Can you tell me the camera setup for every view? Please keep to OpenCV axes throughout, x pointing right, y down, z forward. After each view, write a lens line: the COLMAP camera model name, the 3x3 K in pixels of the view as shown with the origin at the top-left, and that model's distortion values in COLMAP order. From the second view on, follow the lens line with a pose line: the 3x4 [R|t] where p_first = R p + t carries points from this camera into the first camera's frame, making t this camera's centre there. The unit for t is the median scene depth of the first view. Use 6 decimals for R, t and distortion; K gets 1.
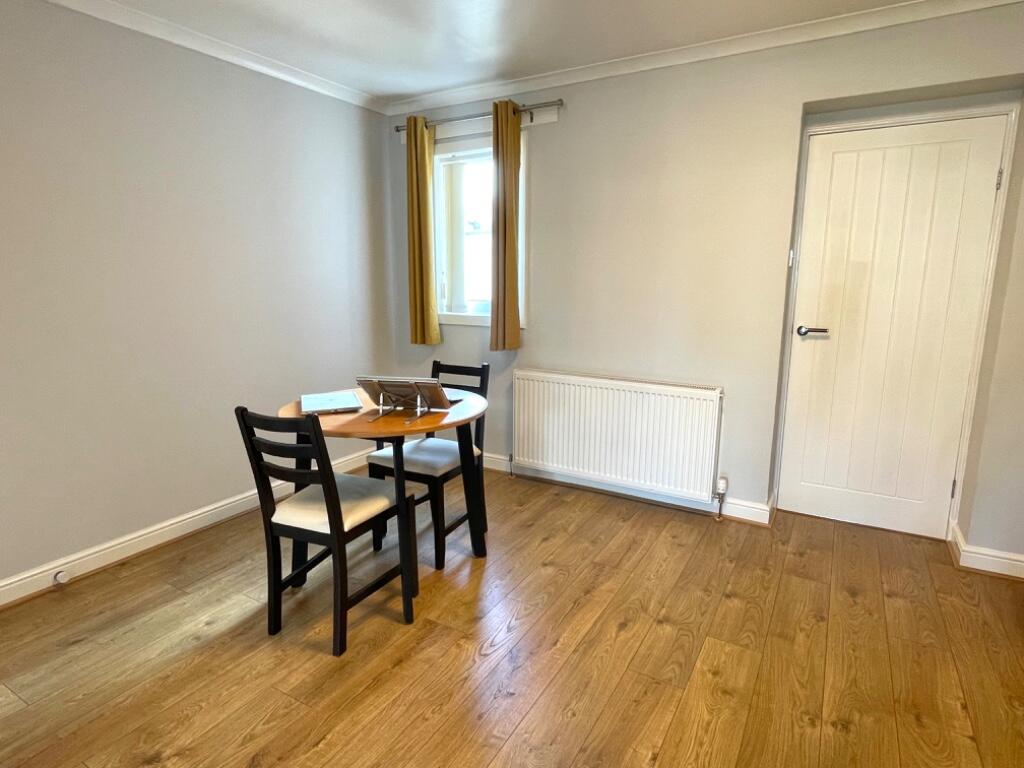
lens RADIAL K [[575.7, 0, 508.1], [0, 575.7, 382.8], [0, 0, 1]] dist [-0.003439, -0.002356]
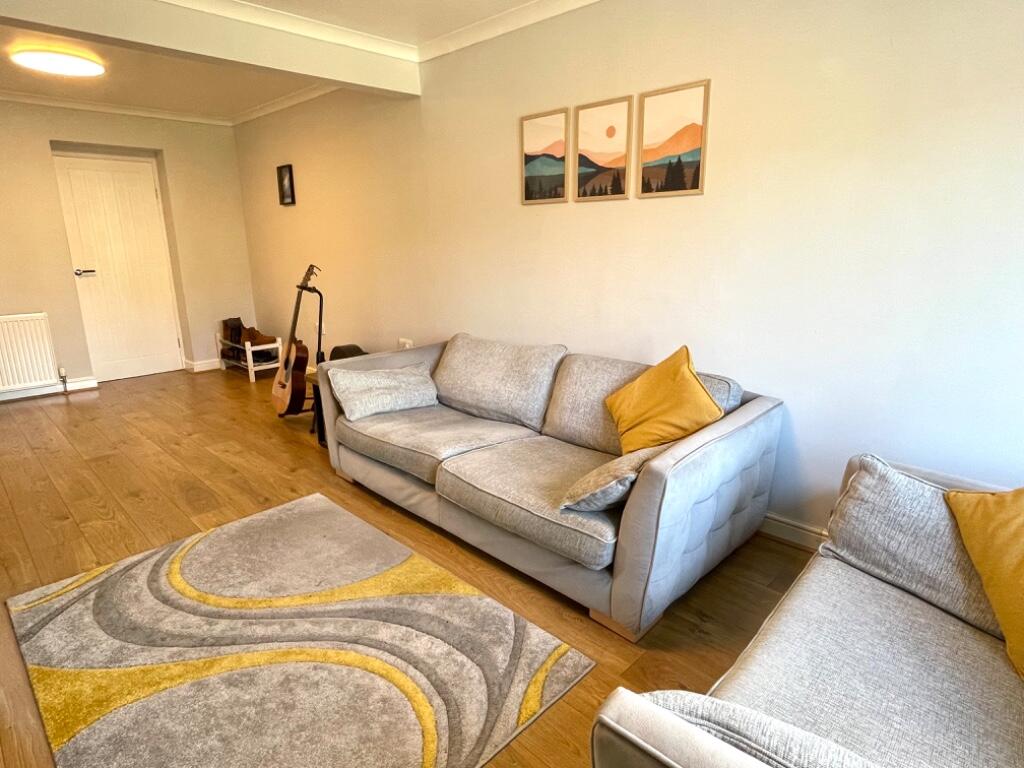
lens RADIAL K [[575.7, 0, 508.9], [0, 575.7, 385.4], [0, 0, 1]] dist [-0.003439, -0.002356]
pose [[0.234729, -0.242617, 0.941296, -0.946162], [0.186807, 0.961561, 0.201257, 0.138607], [-0.953942, 0.128600, 0.271029, -0.685388]]
